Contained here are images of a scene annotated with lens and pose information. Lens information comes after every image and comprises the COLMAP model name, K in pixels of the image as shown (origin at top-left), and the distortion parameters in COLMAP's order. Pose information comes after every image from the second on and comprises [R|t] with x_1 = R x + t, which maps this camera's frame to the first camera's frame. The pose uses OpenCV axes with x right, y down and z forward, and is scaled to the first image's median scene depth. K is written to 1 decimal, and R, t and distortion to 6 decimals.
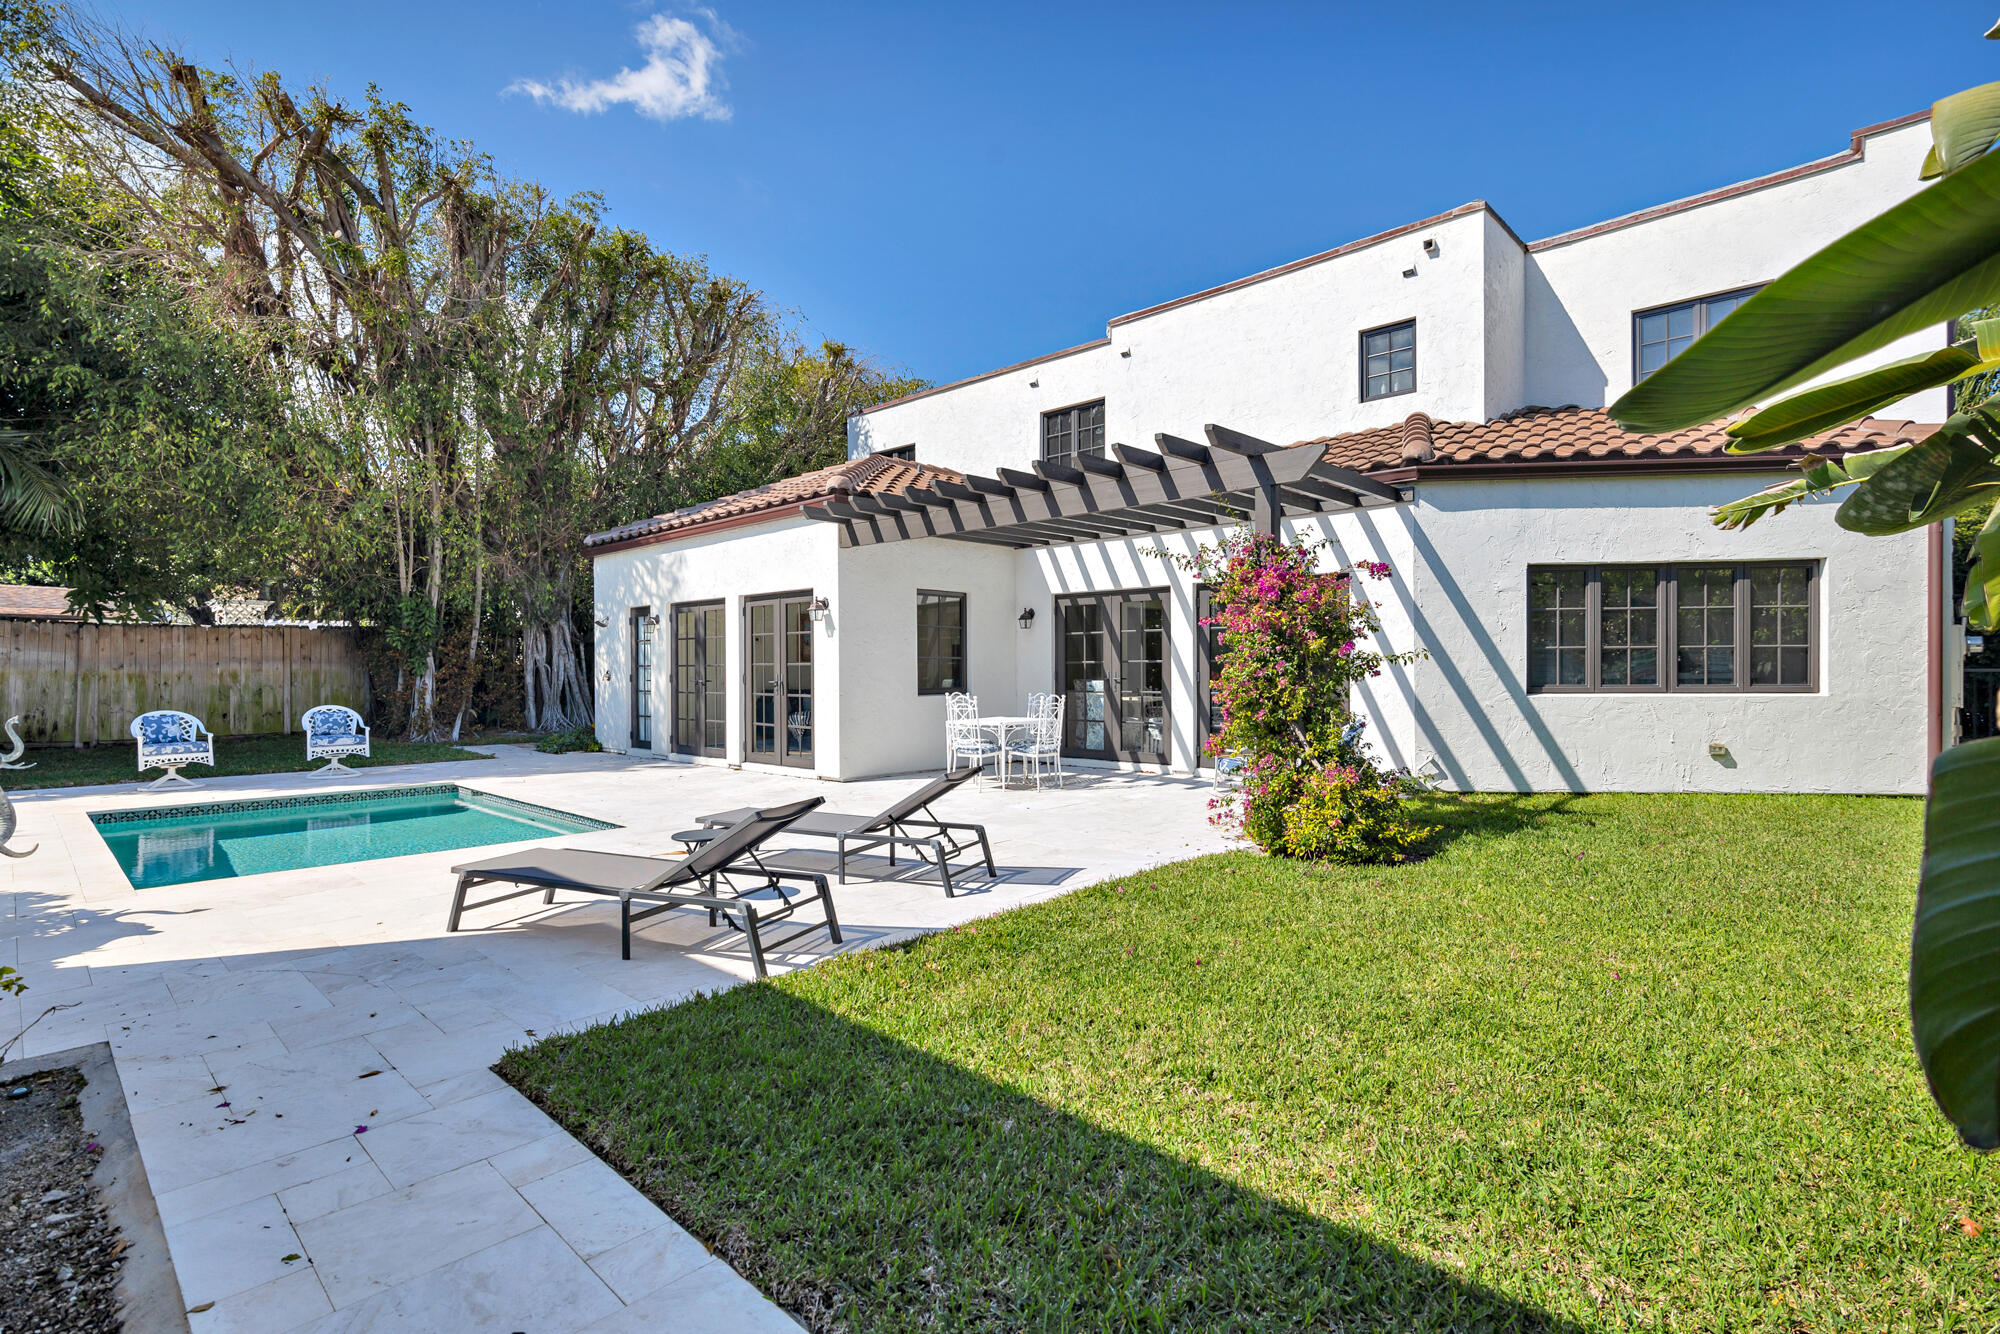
lens RADIAL K [[944.7, 0, 1003.2], [0, 944.7, 672.7], [0, 0, 1]] dist [0.000473, 0.000960]
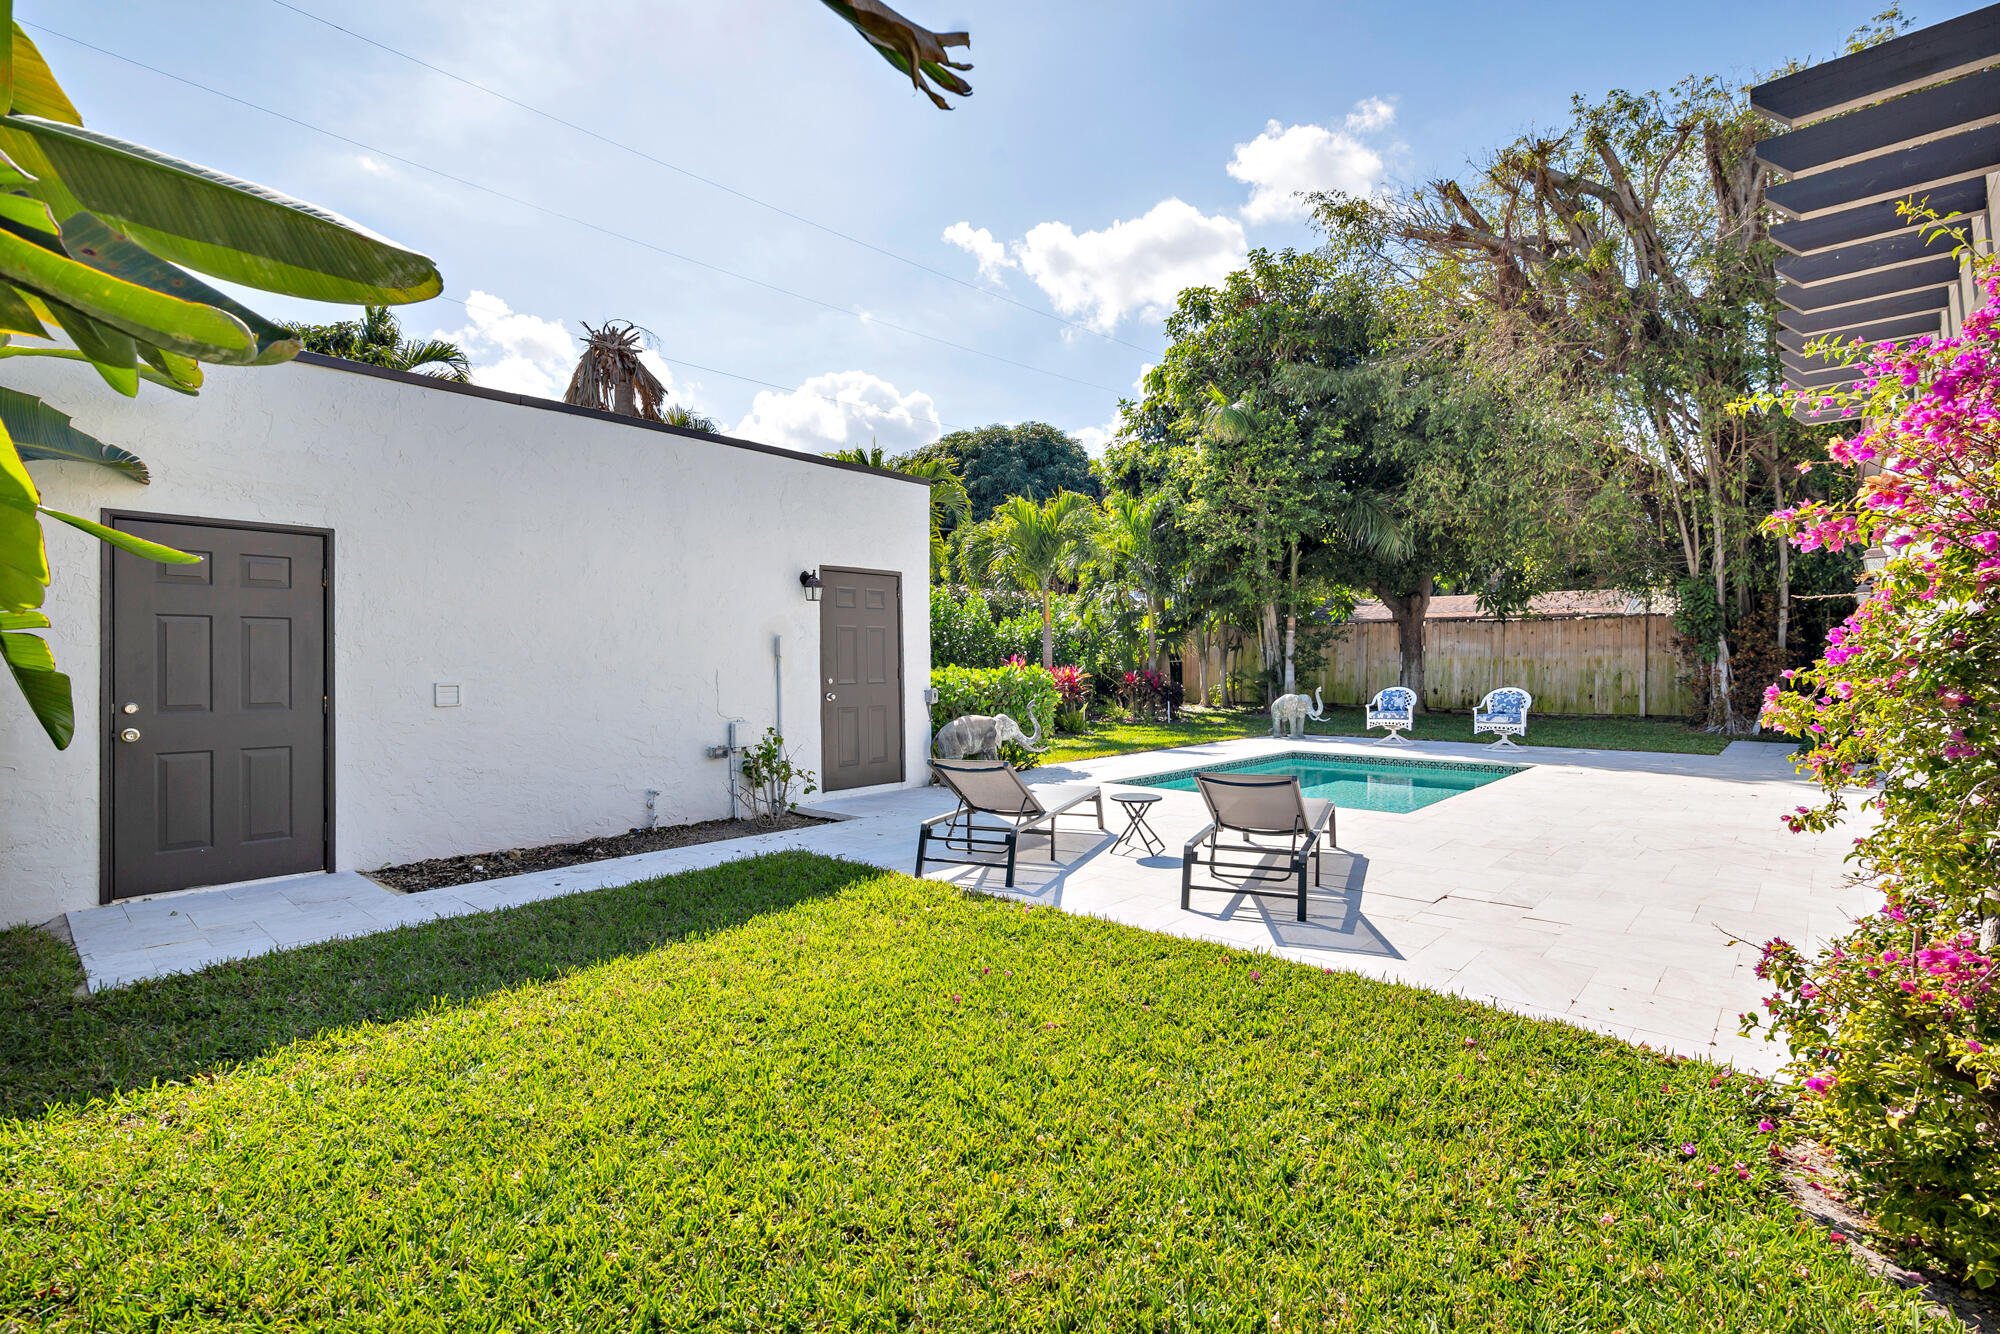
lens RADIAL K [[921.6, 0, 993.2], [0, 921.6, 658.6], [0, 0, 1]] dist [-0.000414, 0.000751]
pose [[0.016493, -0.001237, -0.999863, 0.325916], [0.000672, 0.999999, -0.001226, 0.000939], [0.999864, -0.000652, 0.016494, 0.321463]]
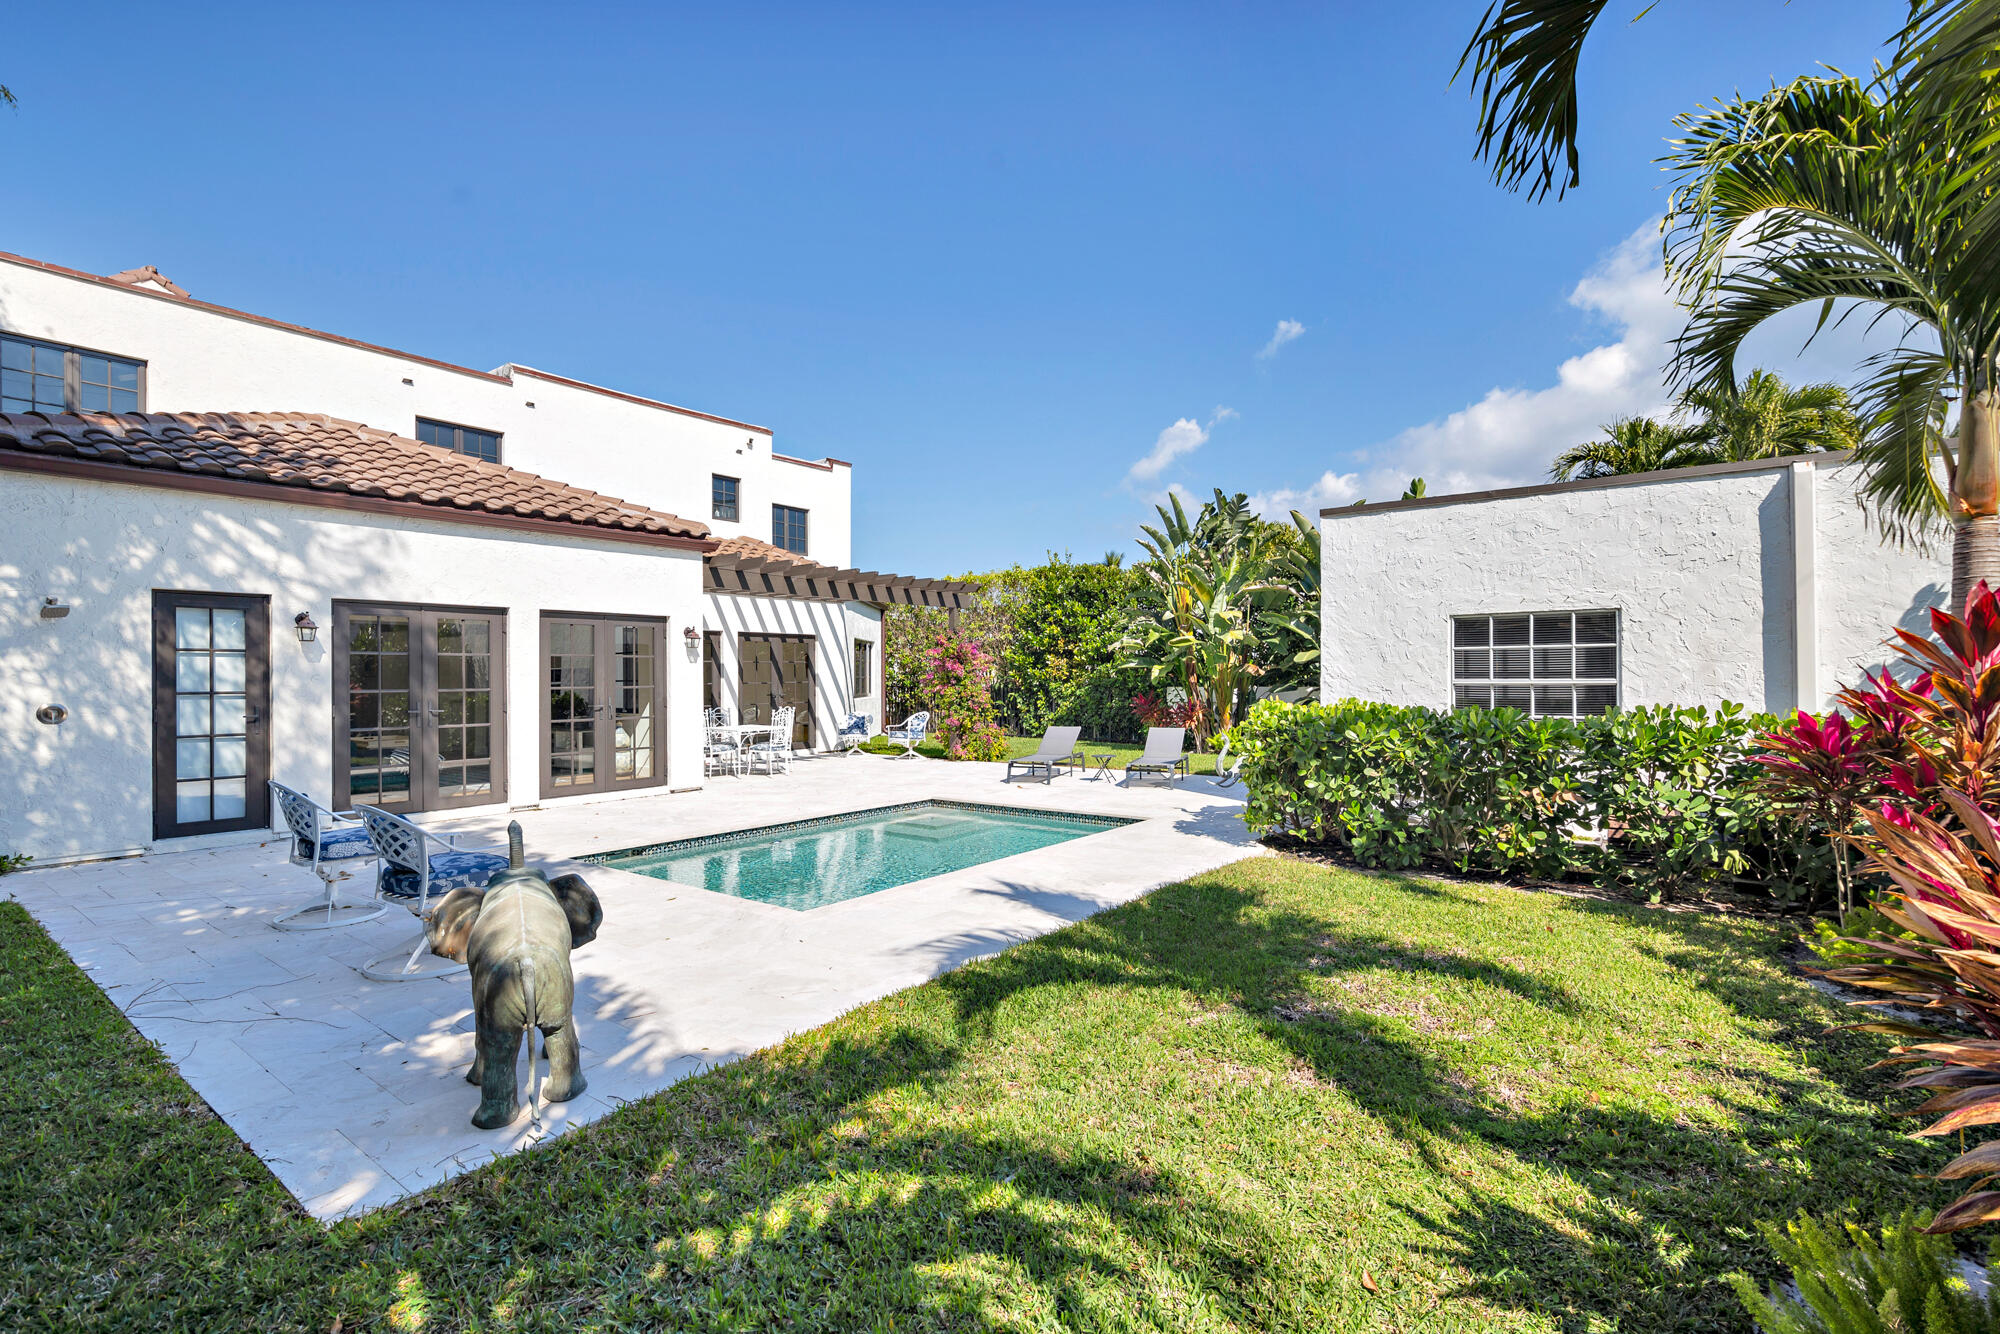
lens RADIAL K [[937.9, 0, 1007.0], [0, 937.9, 681.7], [0, 0, 1]] dist [-0.009040, -0.000222]
pose [[-0.113161, 0.001442, 0.993576, -1.056995], [0.010289, 0.999947, -0.000280, -0.008779], [-0.993523, 0.010191, -0.113170, 0.600892]]
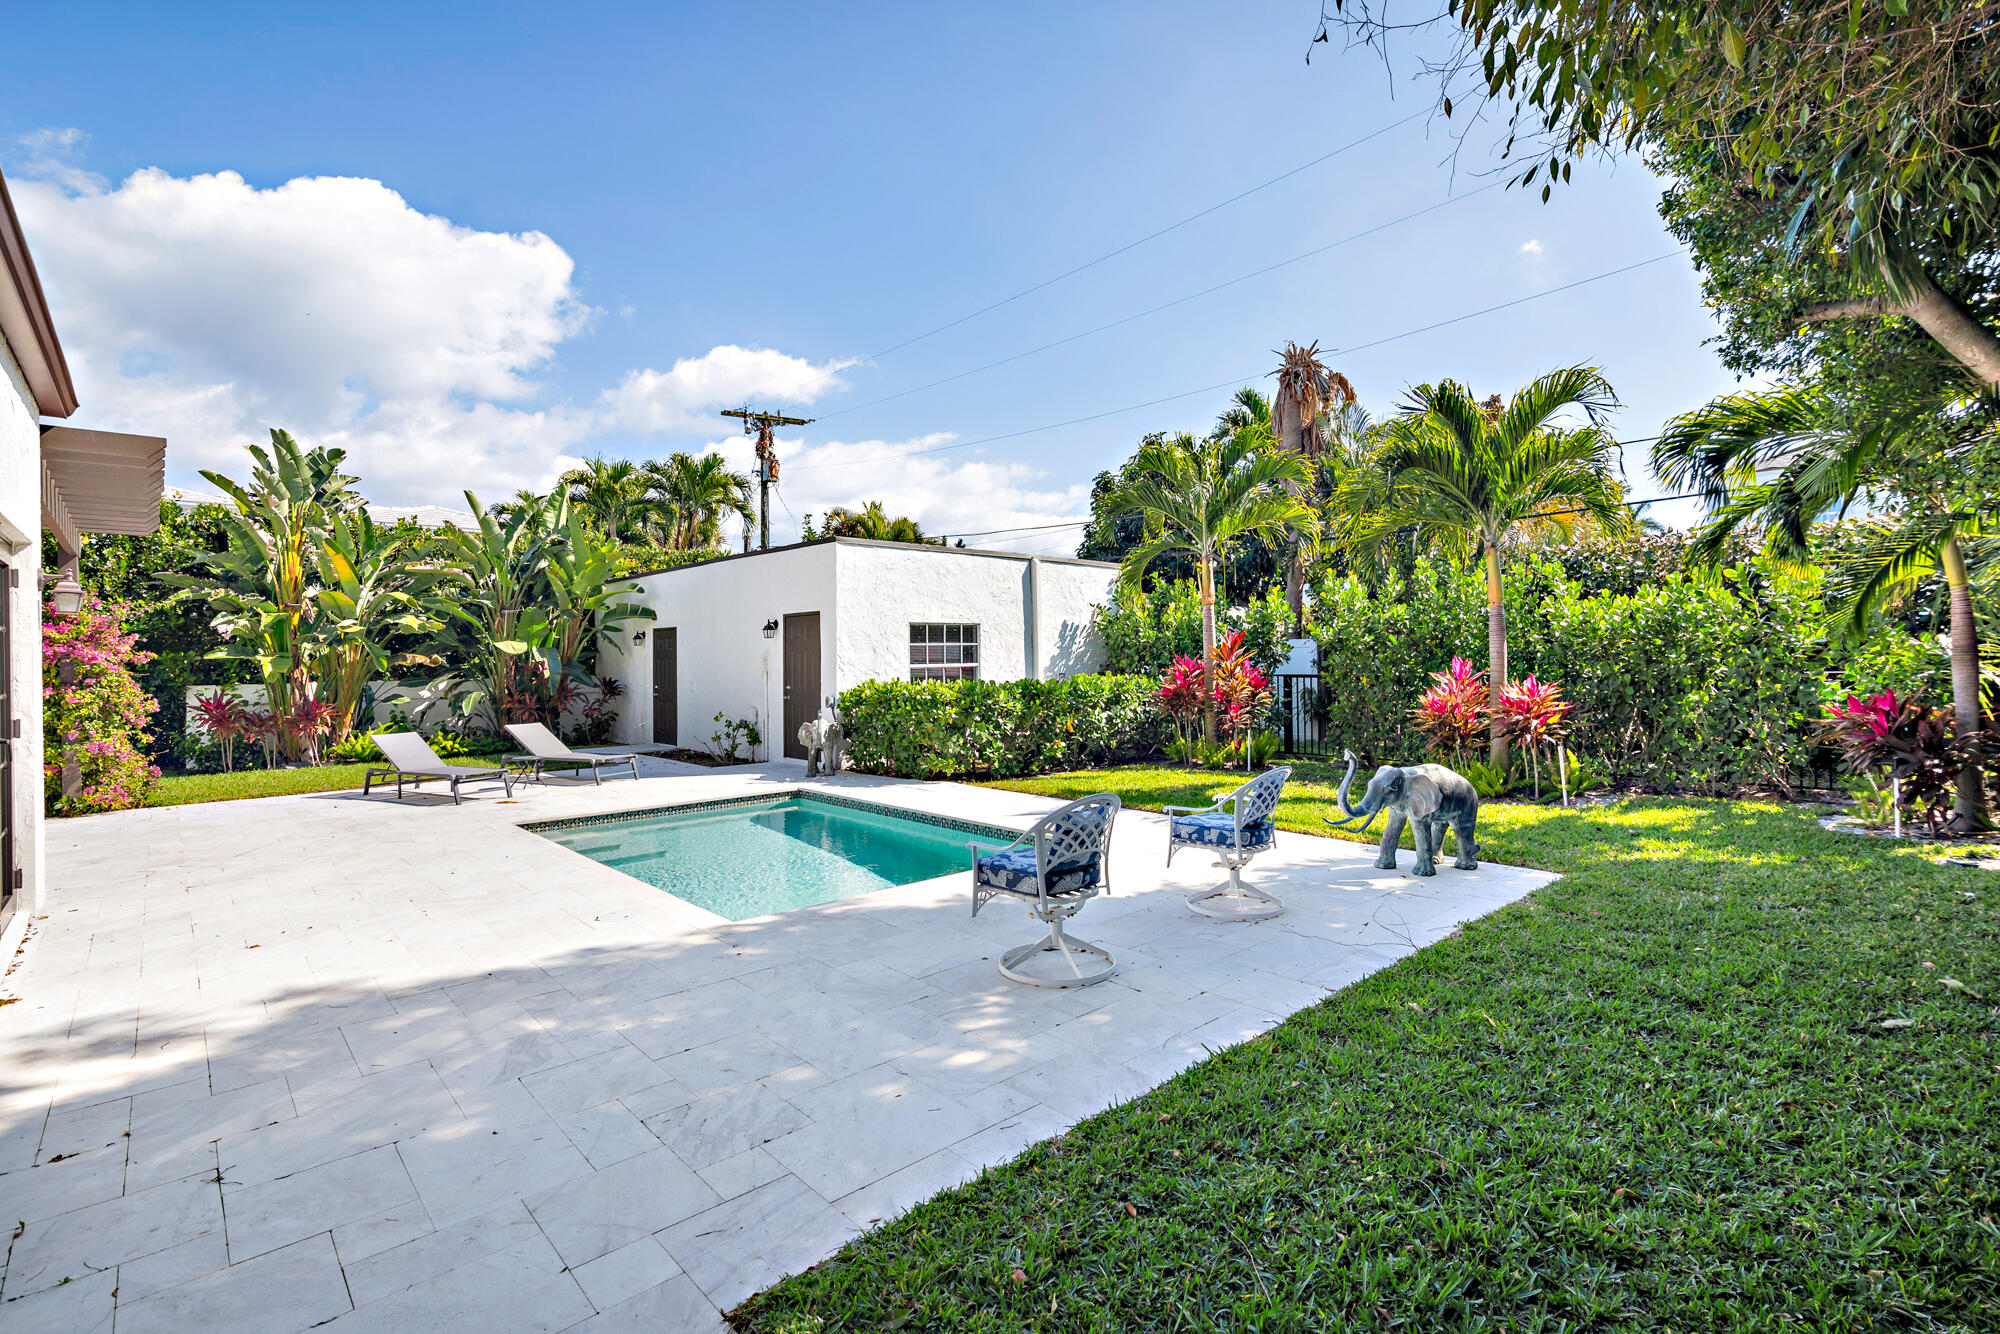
lens RADIAL K [[921.6, 0, 993.2], [0, 921.6, 658.6], [0, 0, 1]] dist [-0.000414, 0.000751]
pose [[-0.996814, 0.016075, 0.078126, -0.615814], [0.016987, 0.999795, 0.011021, -0.022808], [-0.077933, 0.012313, -0.996883, 1.187070]]
